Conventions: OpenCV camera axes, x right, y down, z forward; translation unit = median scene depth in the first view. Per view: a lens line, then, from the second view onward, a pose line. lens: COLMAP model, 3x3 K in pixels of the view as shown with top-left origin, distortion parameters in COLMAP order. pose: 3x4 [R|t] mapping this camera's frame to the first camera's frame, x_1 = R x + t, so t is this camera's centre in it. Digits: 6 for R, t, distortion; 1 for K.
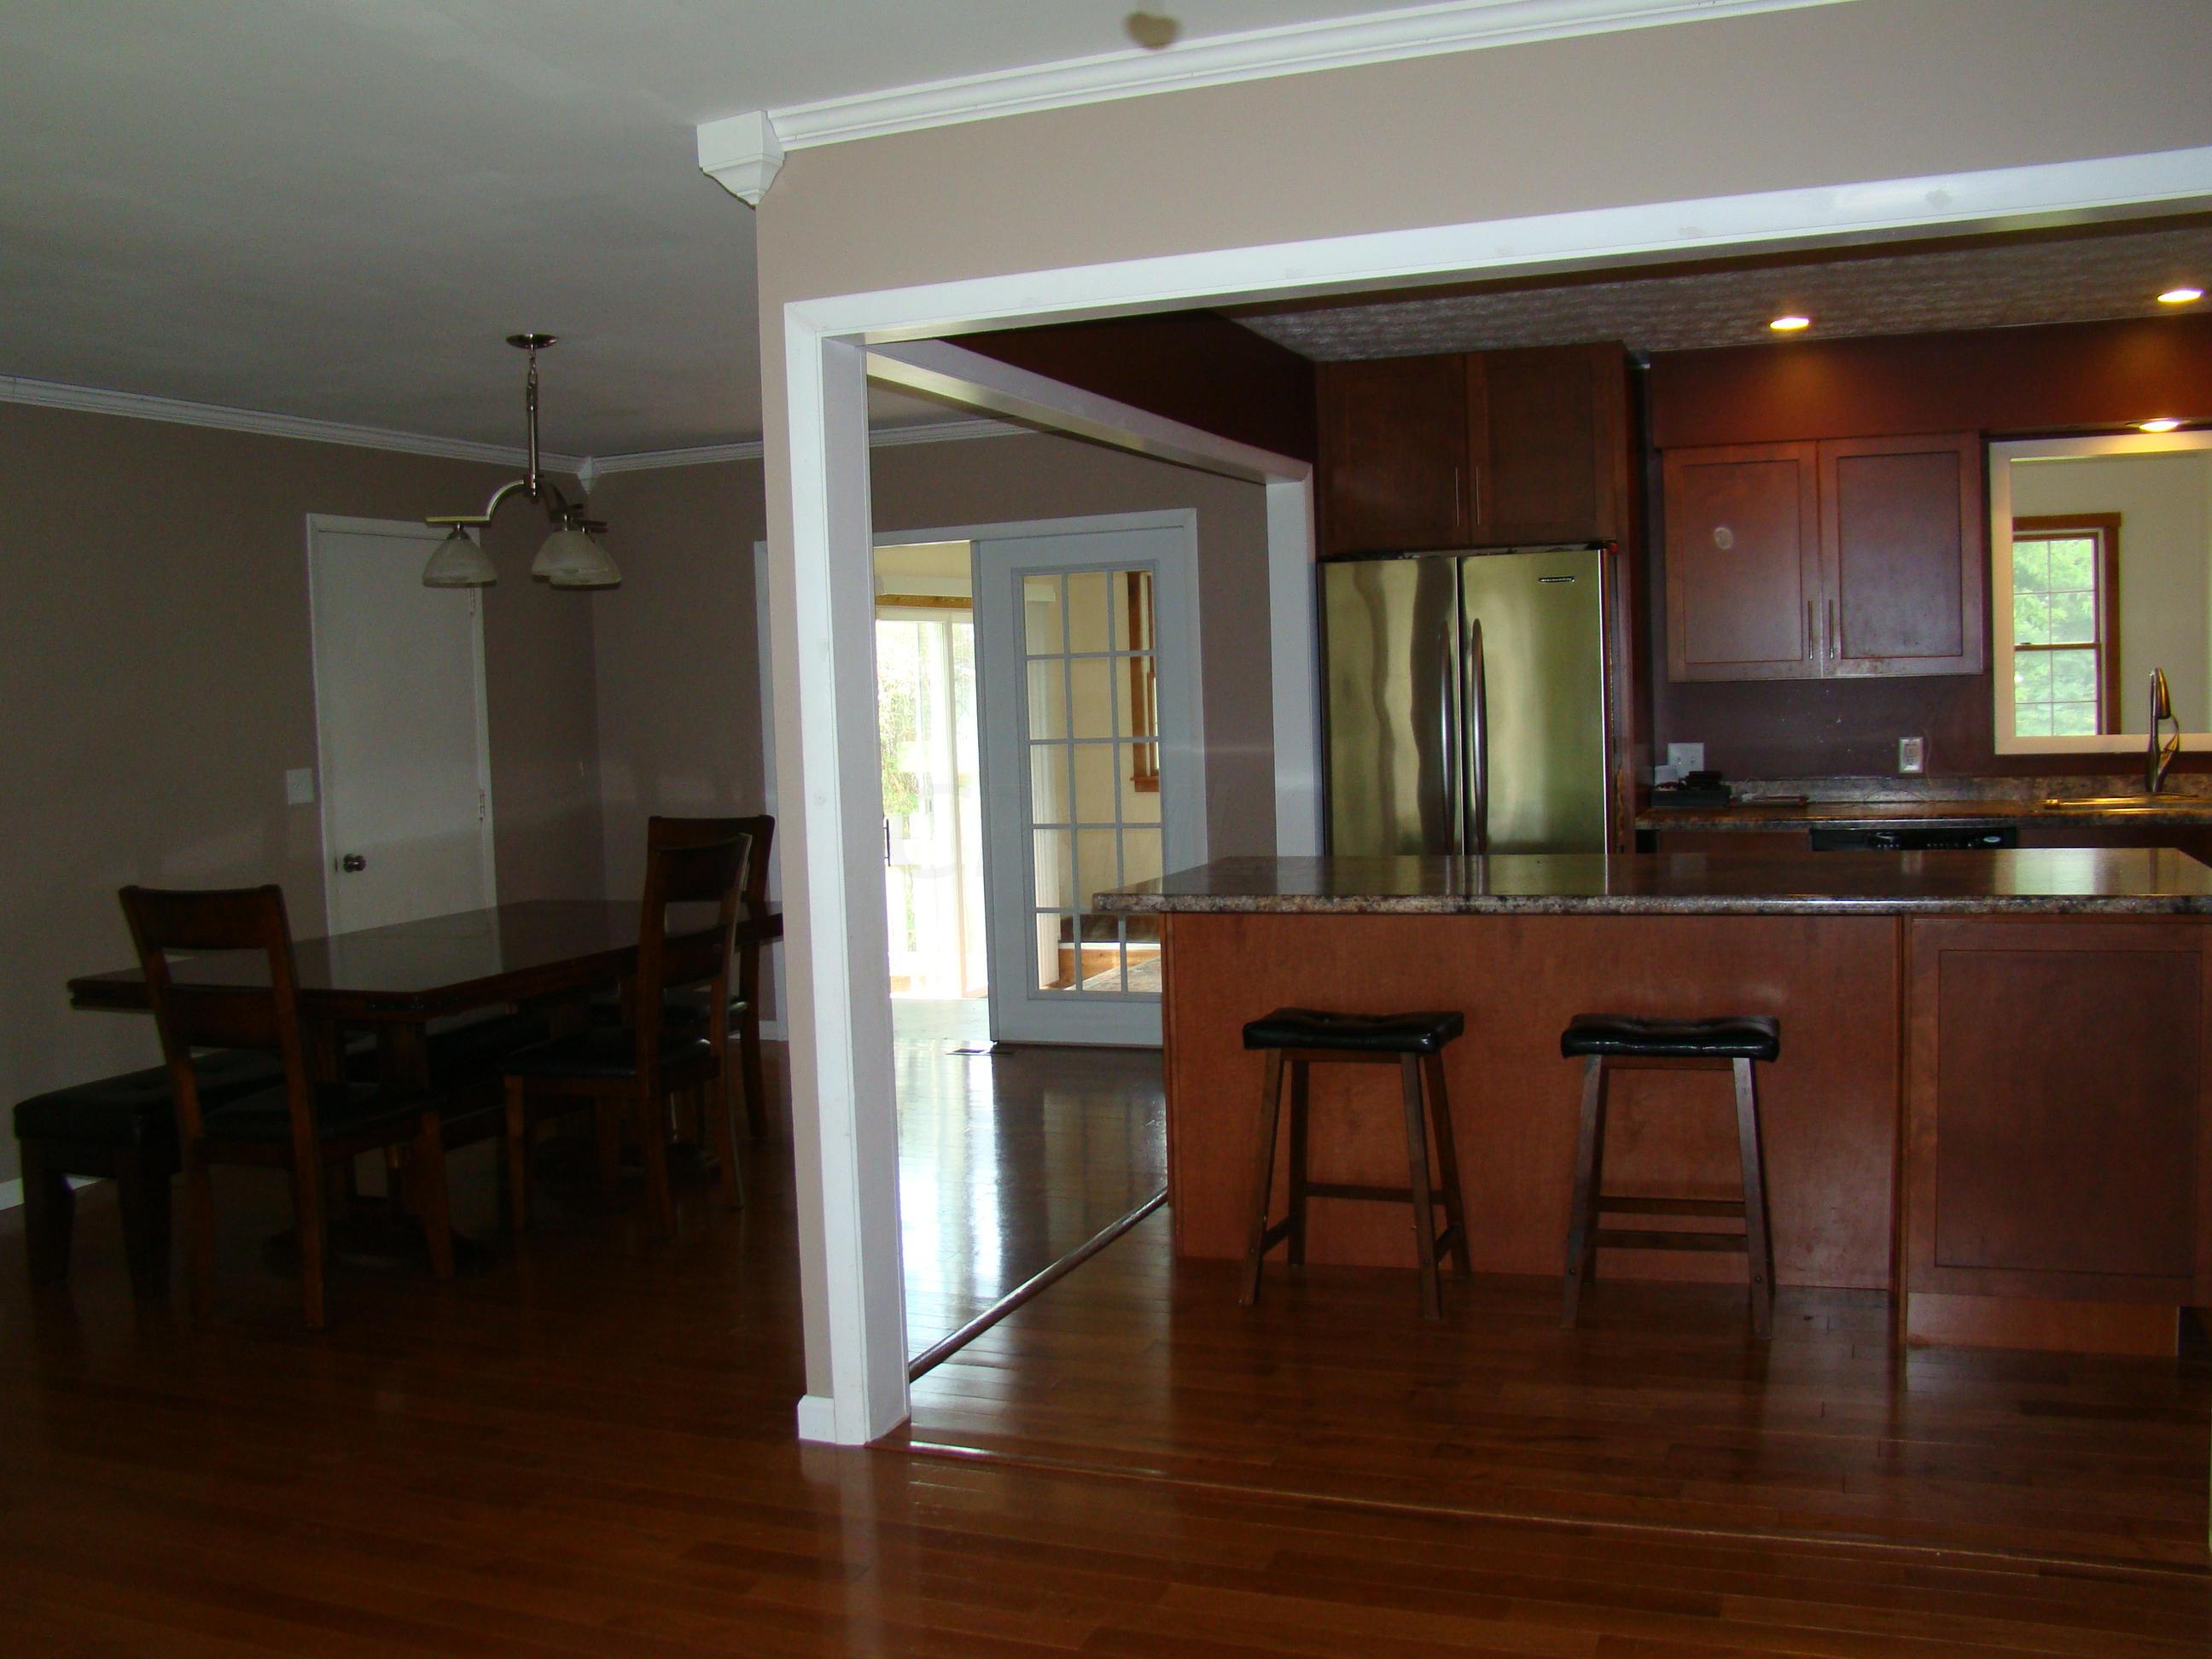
lens RADIAL K [[2048.8, 0, 1106.0], [0, 2048.8, 829.5], [0, 0, 1]] dist [-0.187951, 0.146064]
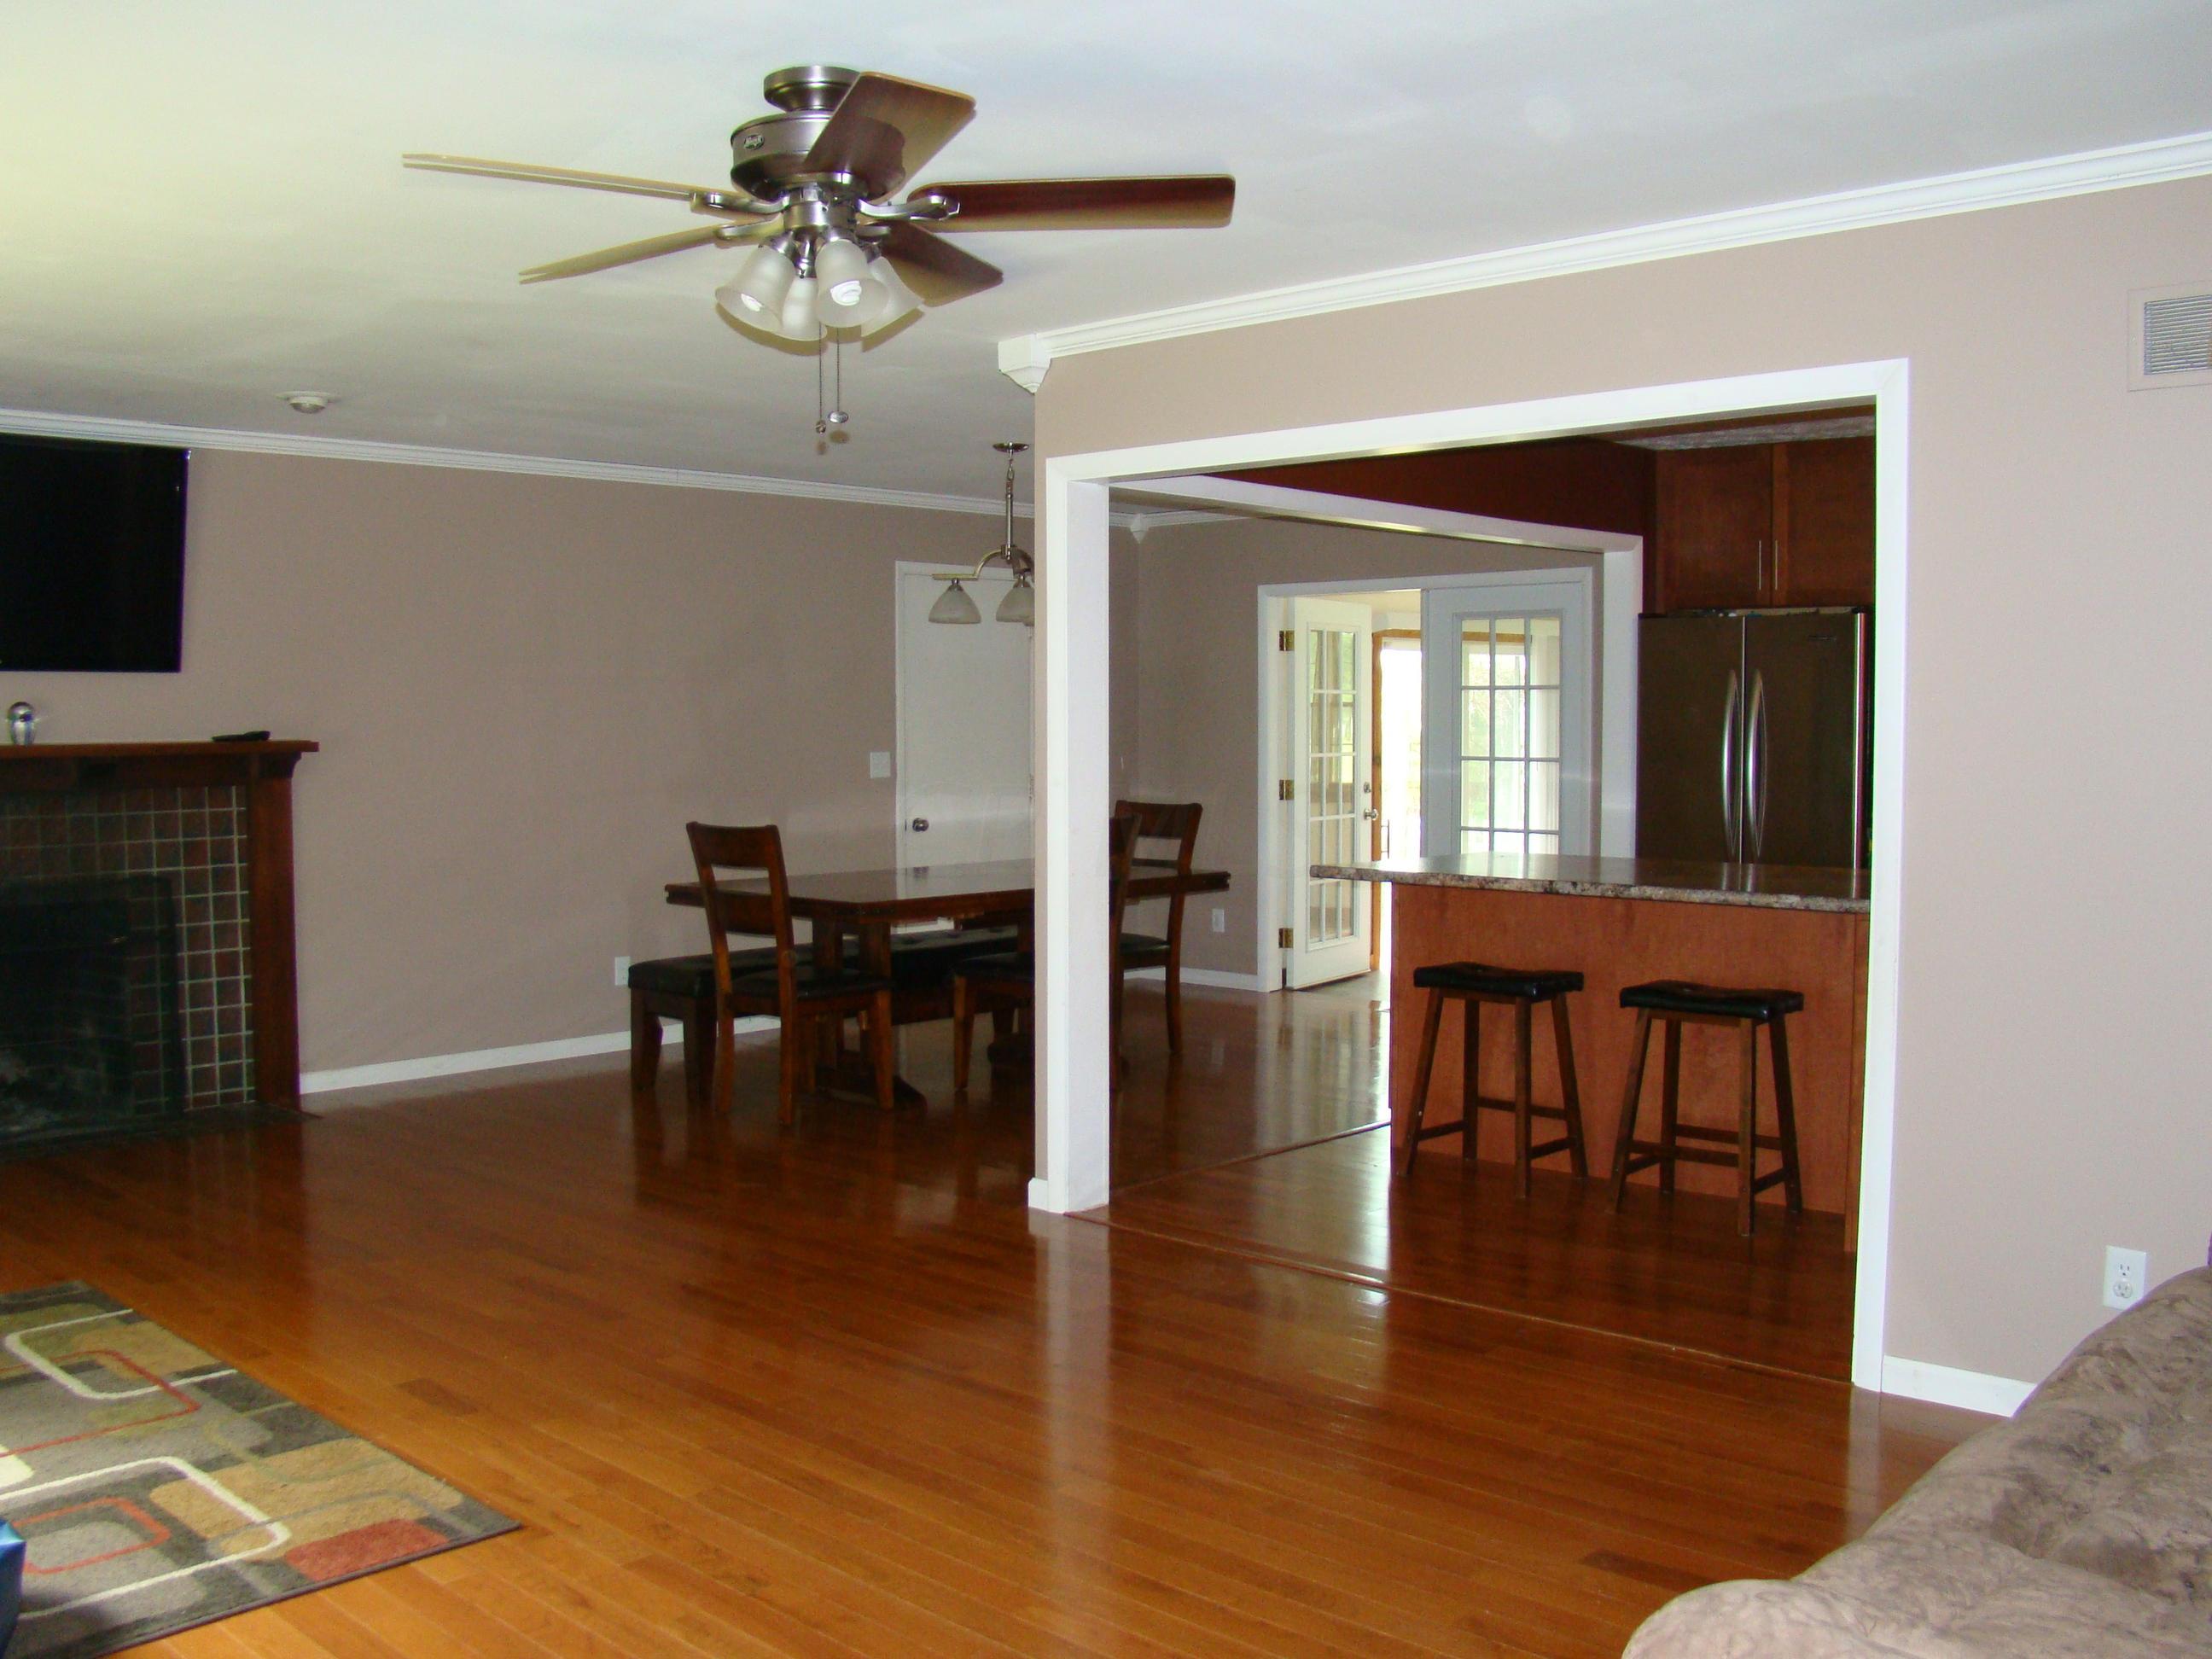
lens RADIAL K [[2048.8, 0, 1106.0], [0, 2048.8, 829.5], [0, 0, 1]] dist [-0.187951, 0.146064]
pose [[0.927820, 0.054461, -0.369031, 0.366621], [-0.056021, 0.998408, 0.006494, 0.006097], [0.368797, 0.014648, 0.929395, -0.326788]]
